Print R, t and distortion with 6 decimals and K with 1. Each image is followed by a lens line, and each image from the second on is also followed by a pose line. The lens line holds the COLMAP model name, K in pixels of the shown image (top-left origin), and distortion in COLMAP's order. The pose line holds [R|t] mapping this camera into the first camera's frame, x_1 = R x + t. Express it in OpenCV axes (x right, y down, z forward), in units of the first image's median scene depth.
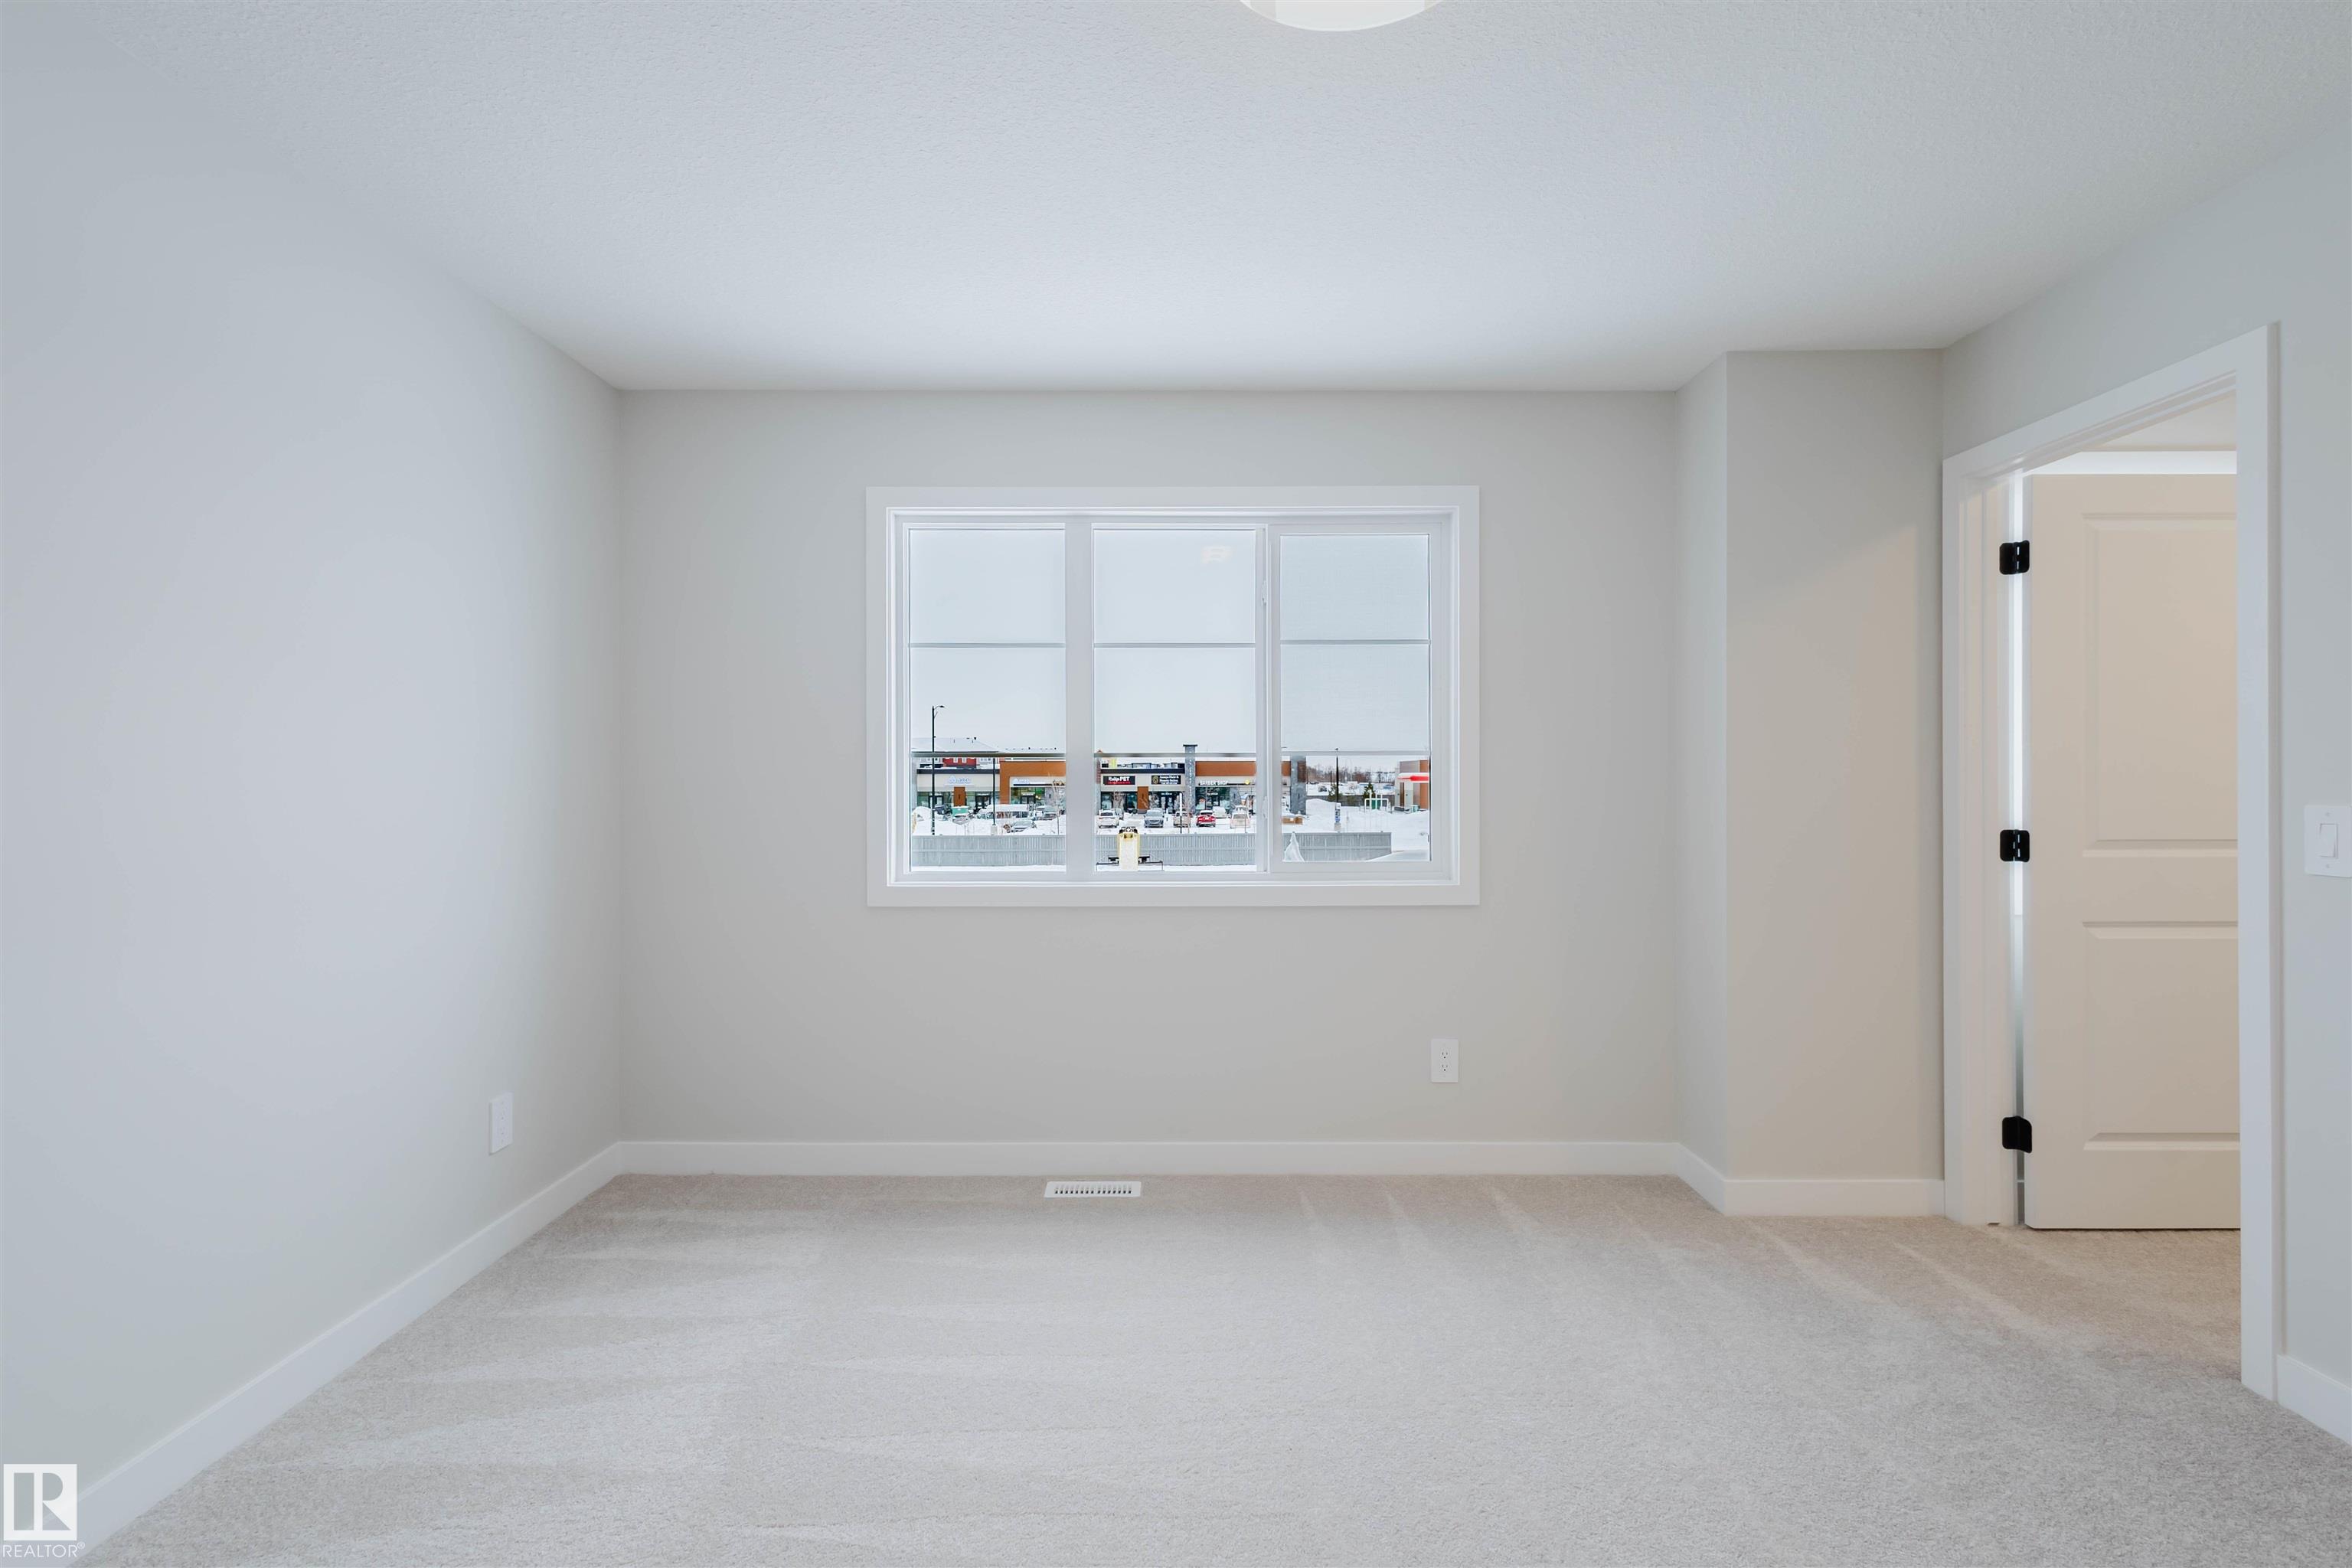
lens RADIAL K [[1082.6, 0, 1164.4], [0, 1082.6, 788.7], [0, 0, 1]] dist [0.015282, -0.004912]
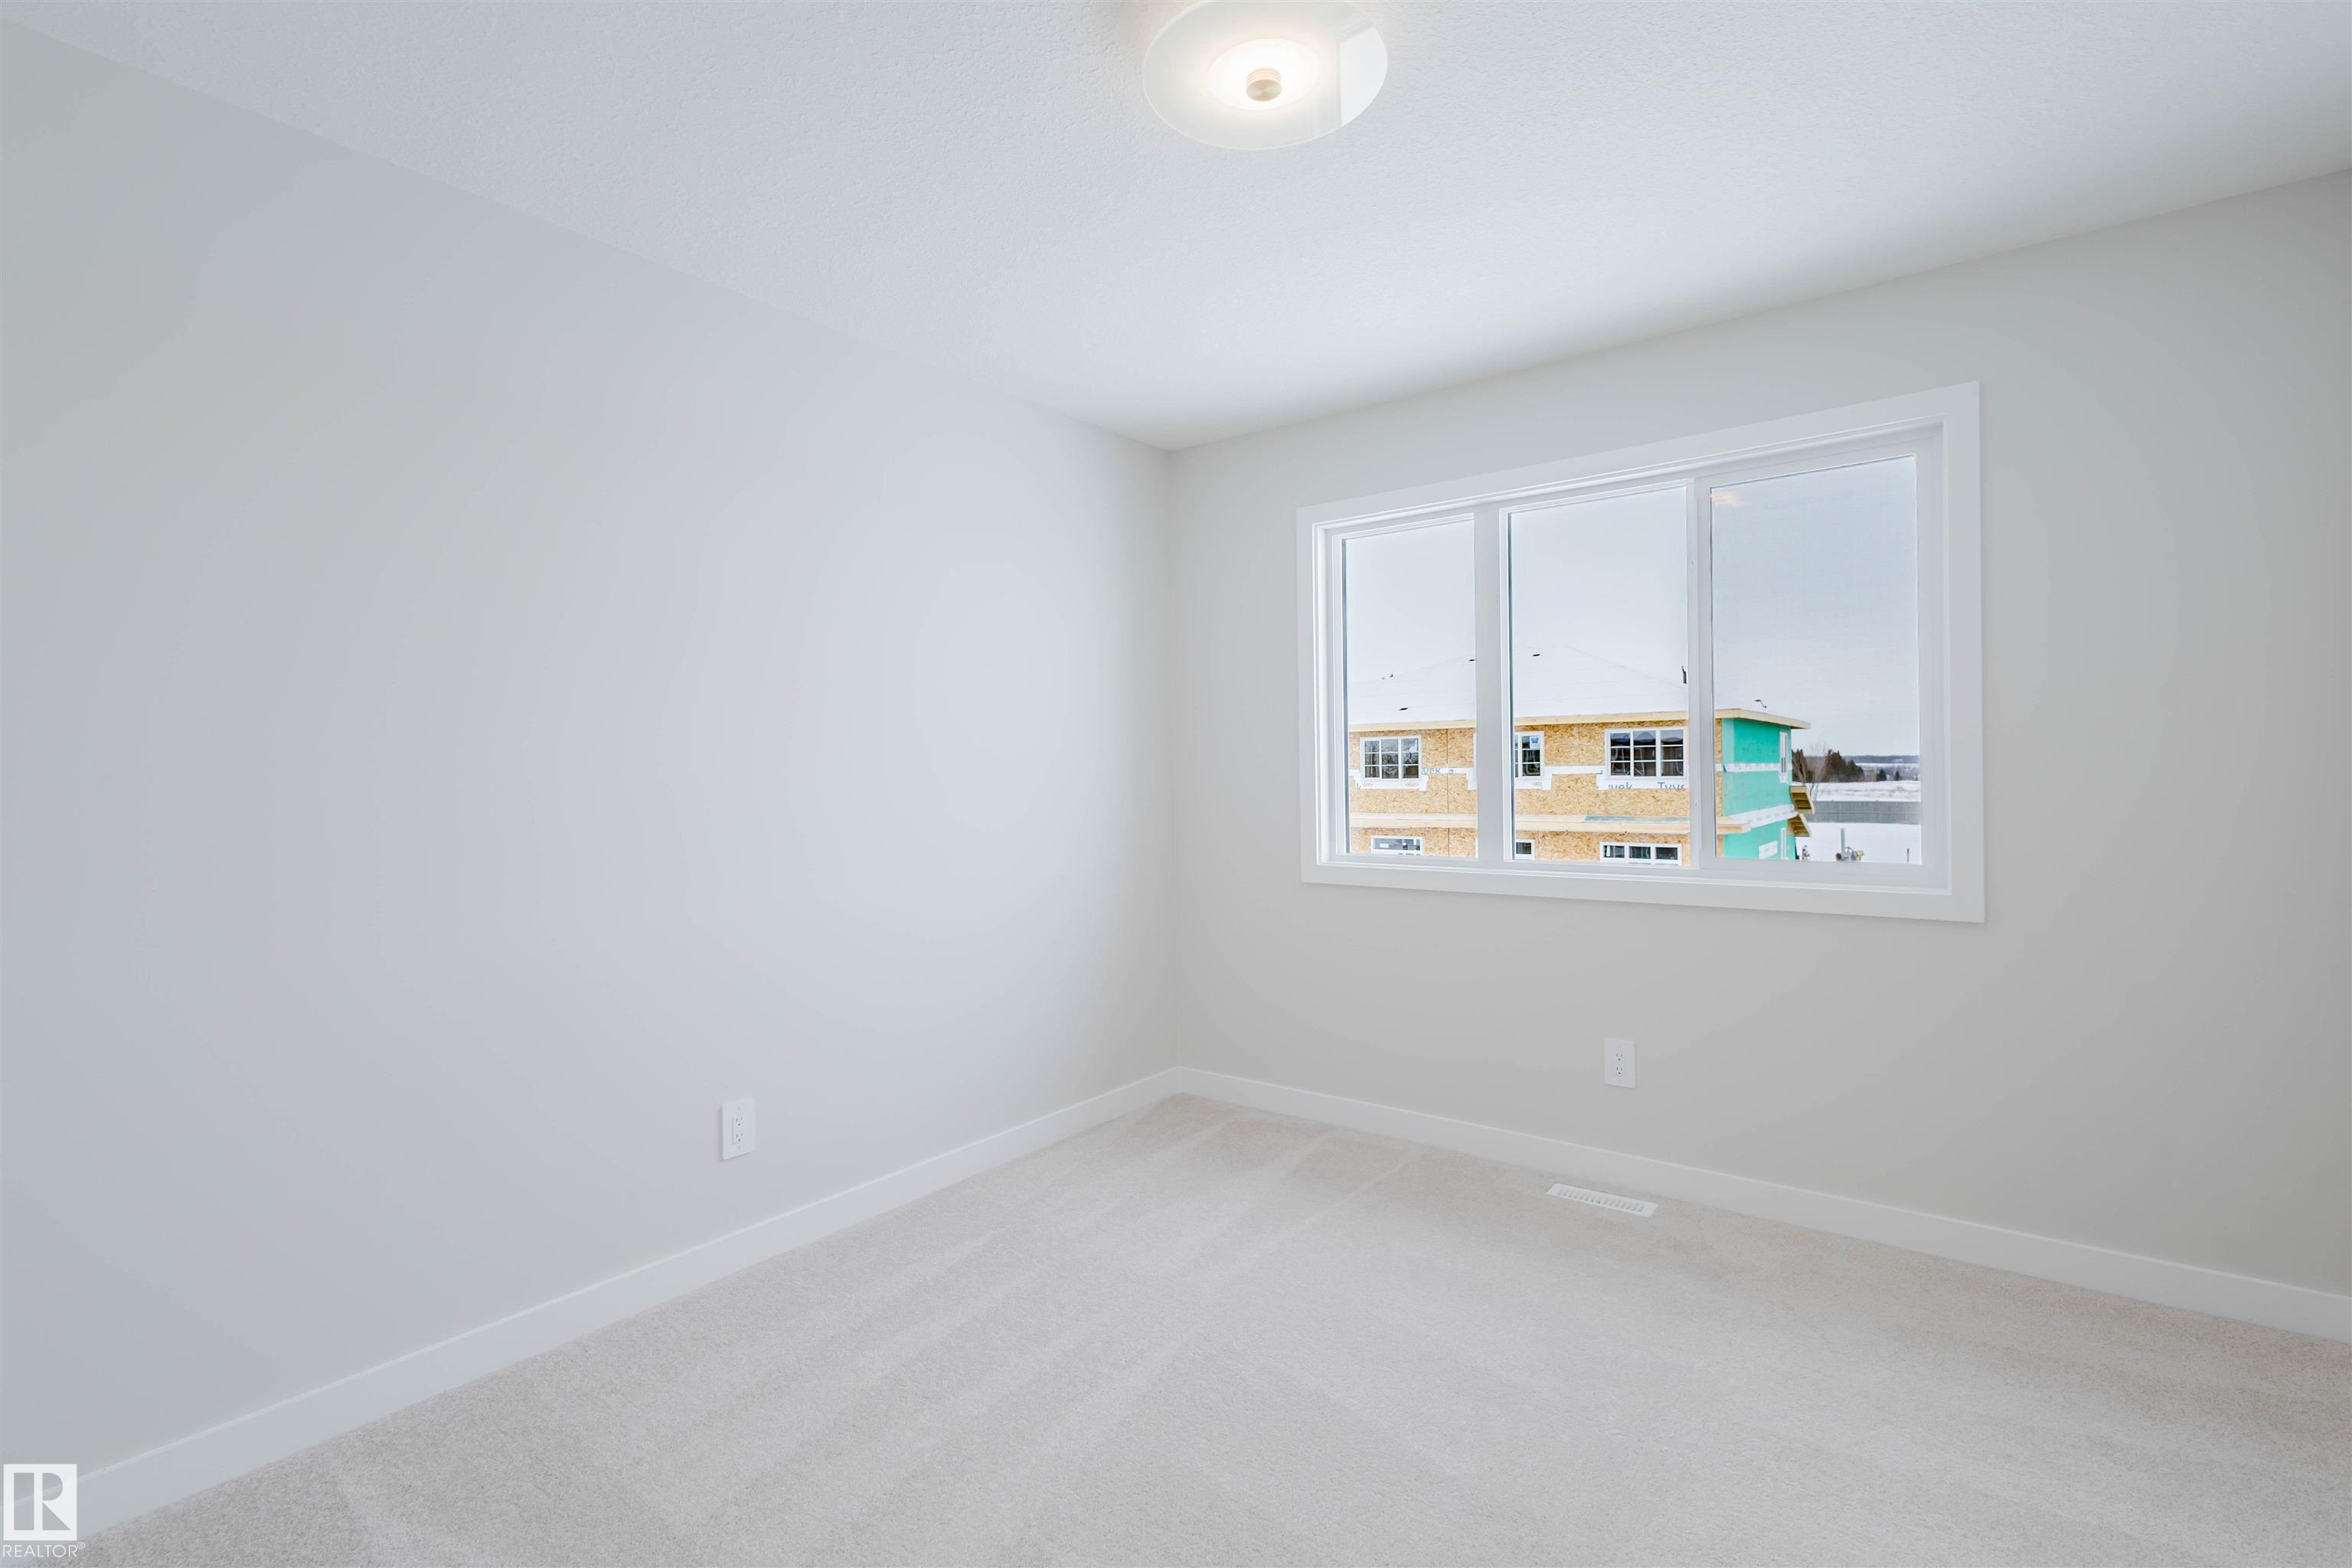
lens RADIAL K [[1082.6, 0, 1166.2], [0, 1082.6, 800.0], [0, 0, 1]] dist [0.015282, -0.004912]
pose [[0.803005, -0.000815, -0.595971, 0.284642], [0.010653, 0.999859, 0.012986, 0.007280], [0.595877, -0.016776, 0.802901, 0.011560]]
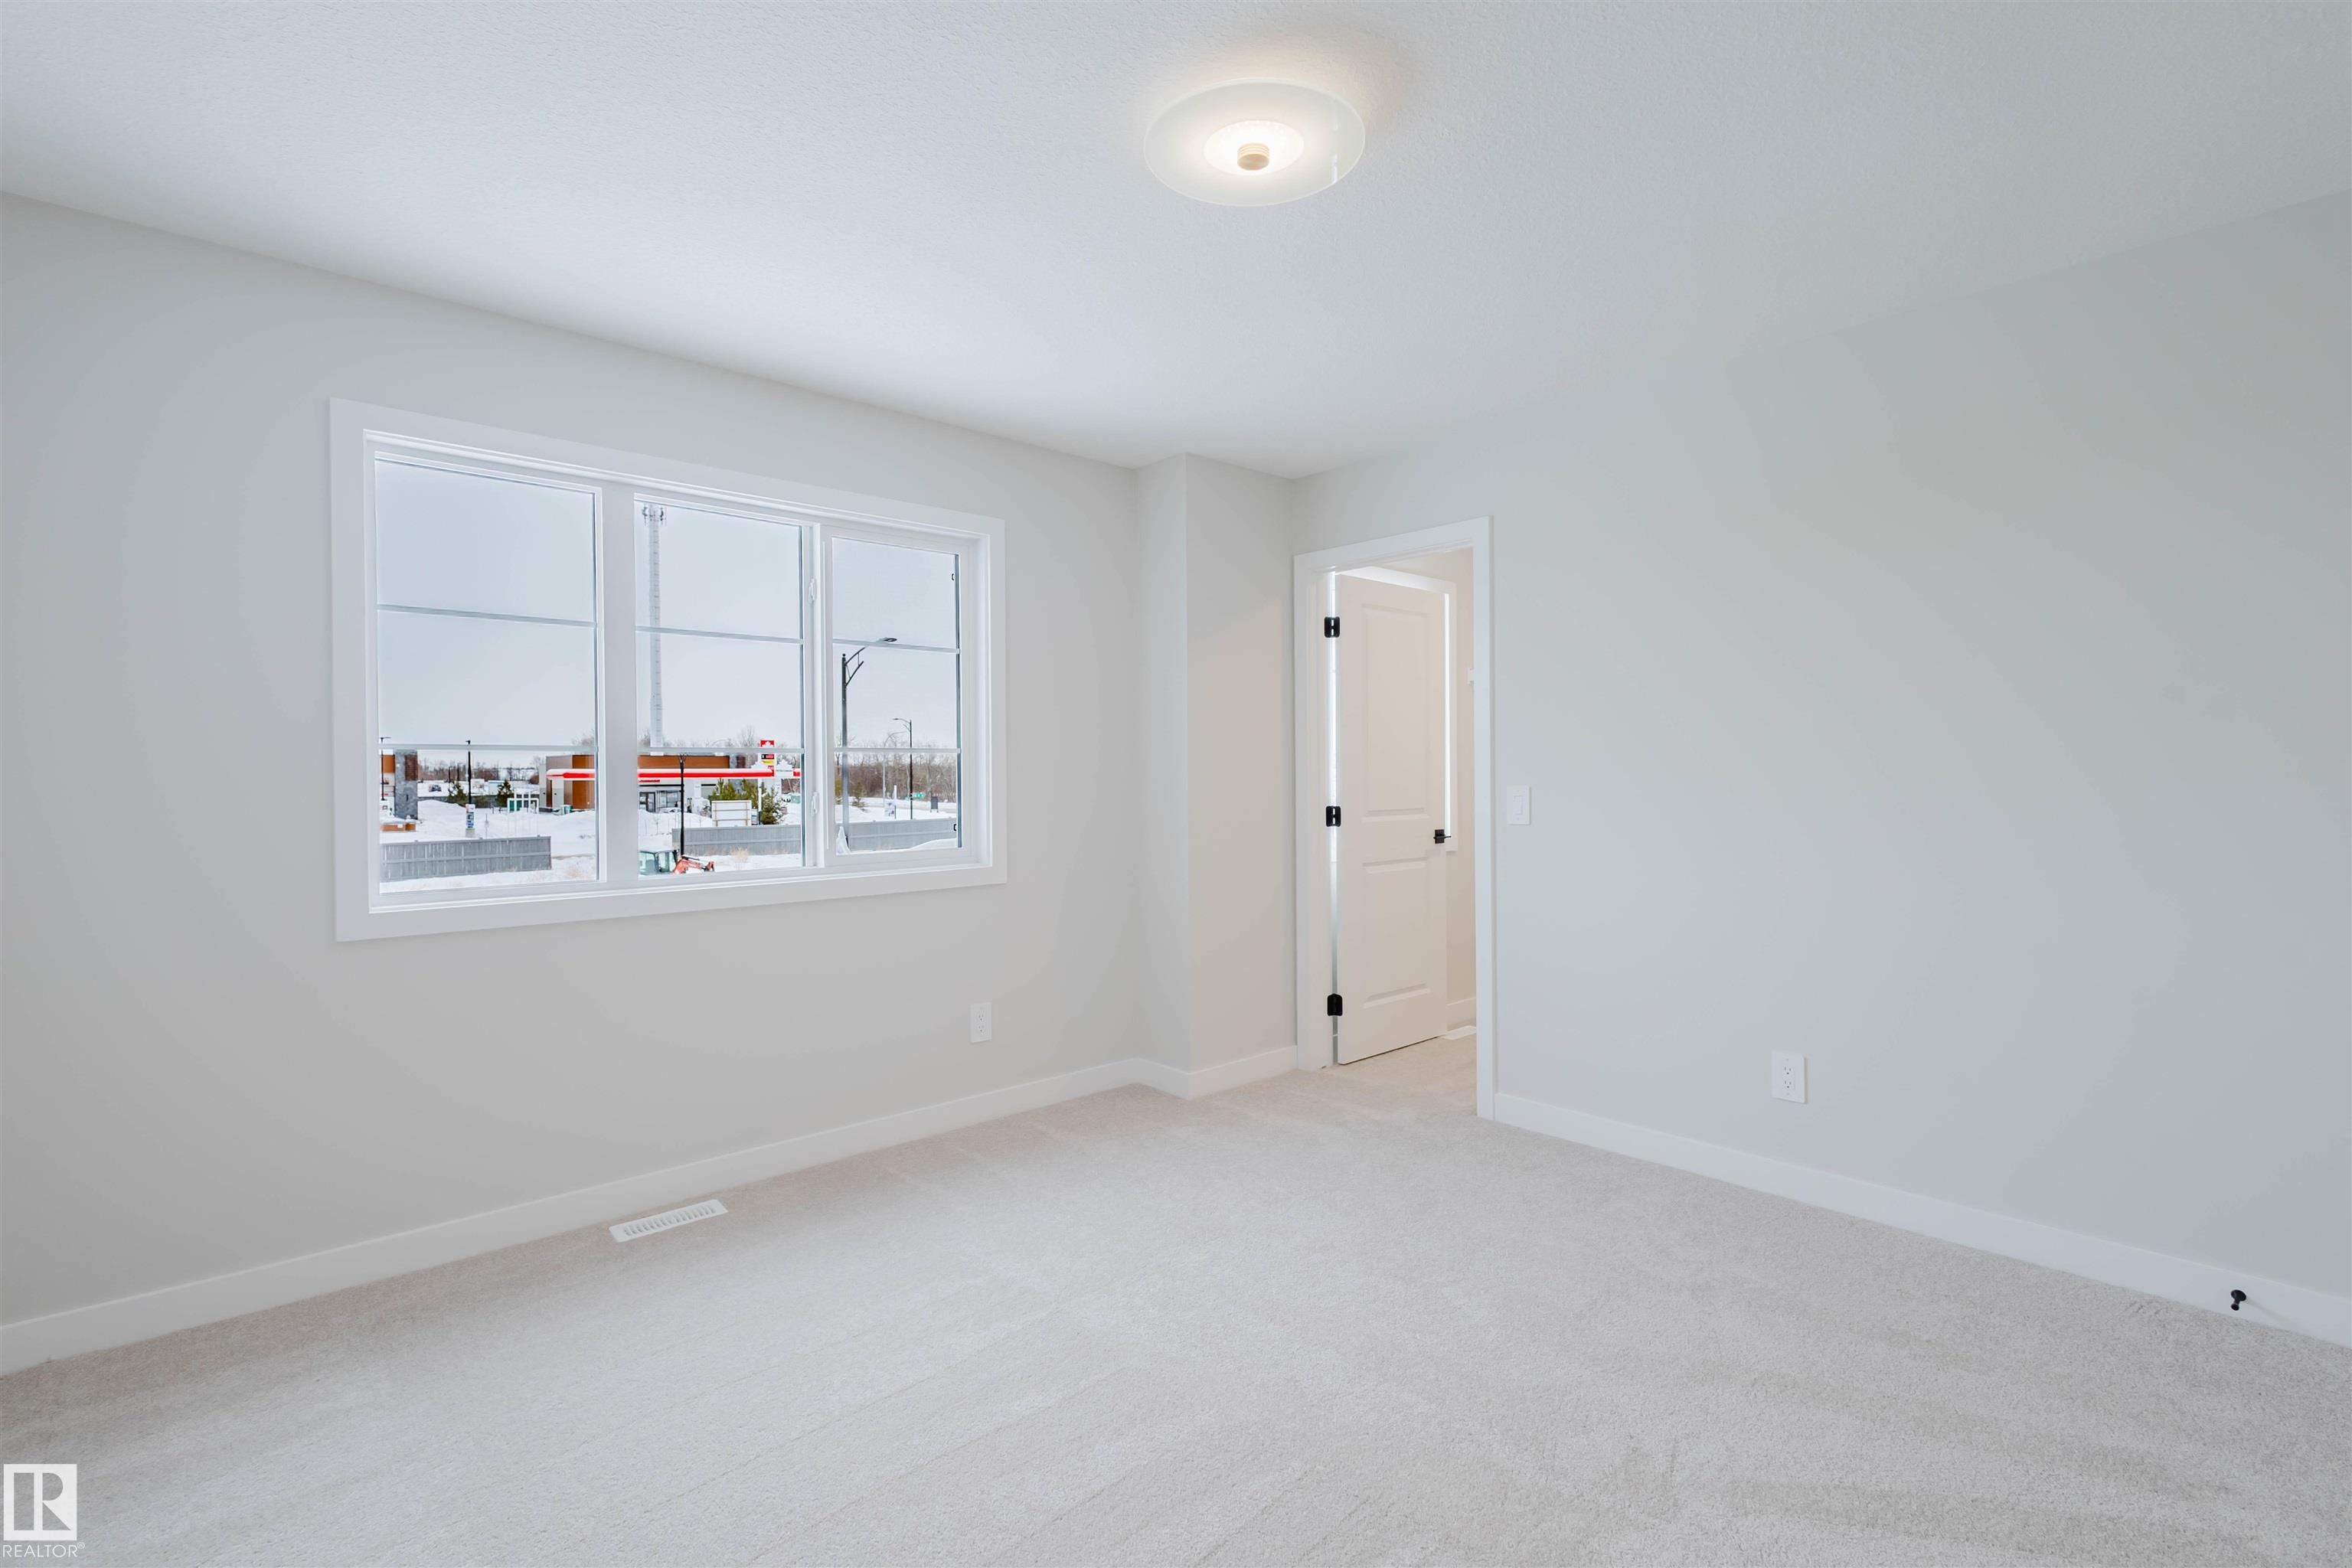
lens RADIAL K [[1082.6, 0, 1184.5], [0, 1082.6, 780.4], [0, 0, 1]] dist [0.015282, -0.004912]
pose [[0.738333, -0.007696, 0.674392, -0.349677], [0.010369, 0.999946, 0.000059, 0.000370], [-0.674357, 0.006949, 0.738373, 0.019168]]
